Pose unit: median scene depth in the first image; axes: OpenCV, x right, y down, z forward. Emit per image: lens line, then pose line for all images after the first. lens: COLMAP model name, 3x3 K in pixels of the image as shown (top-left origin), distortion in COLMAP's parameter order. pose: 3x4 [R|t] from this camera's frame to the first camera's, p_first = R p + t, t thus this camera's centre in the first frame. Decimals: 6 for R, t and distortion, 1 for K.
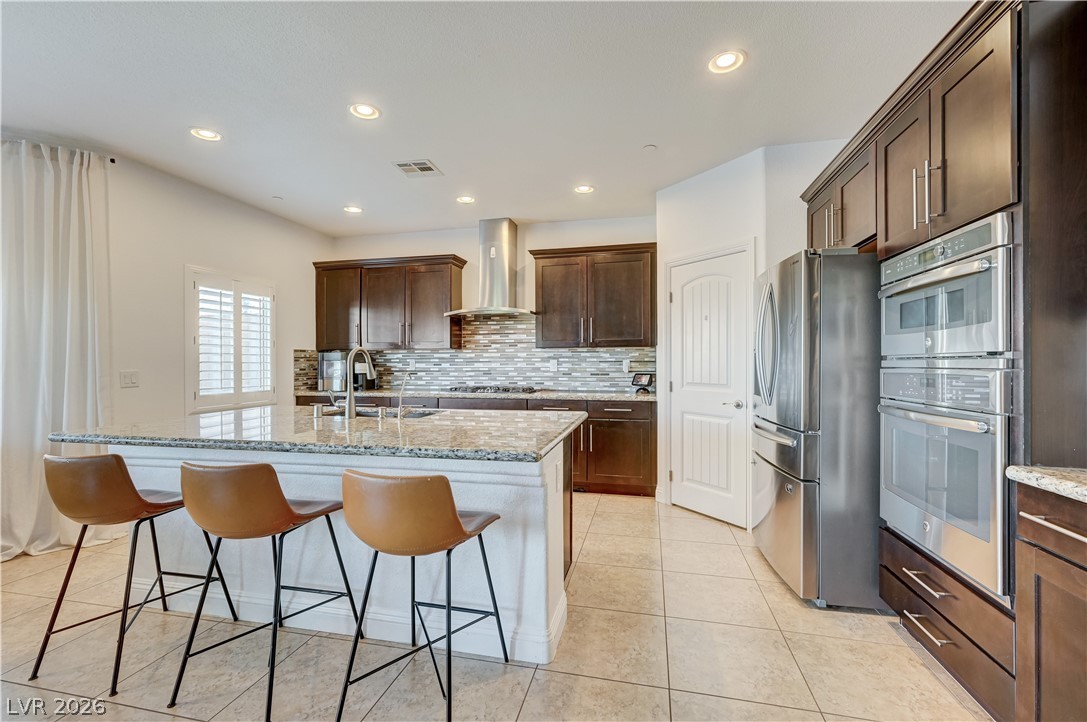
lens RADIAL K [[464.0, 0, 543.8], [0, 464.0, 367.6], [0, 0, 1]] dist [0.000878, 0.000131]
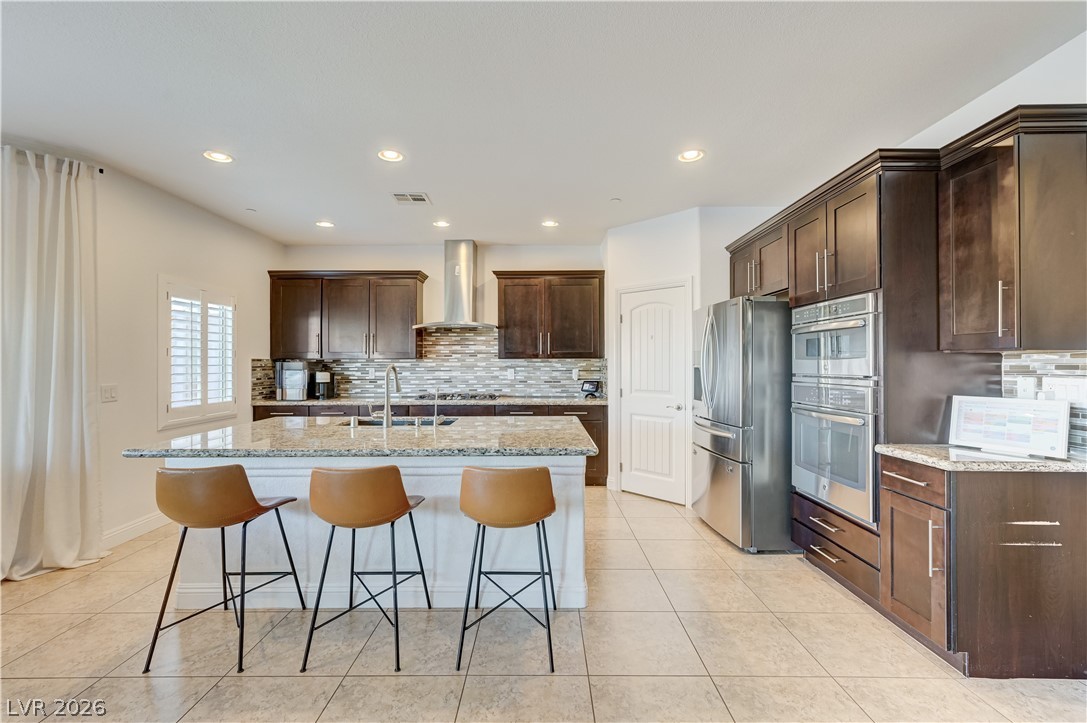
lens RADIAL K [[463.4, 0, 544.5], [0, 463.4, 366.9], [0, 0, 1]] dist [0.000768, 0.000443]
pose [[0.974979, -0.000143, 0.222298, -0.208665], [0.000977, 0.999993, -0.003643, -0.024869], [-0.222296, 0.003769, 0.974972, -0.142277]]
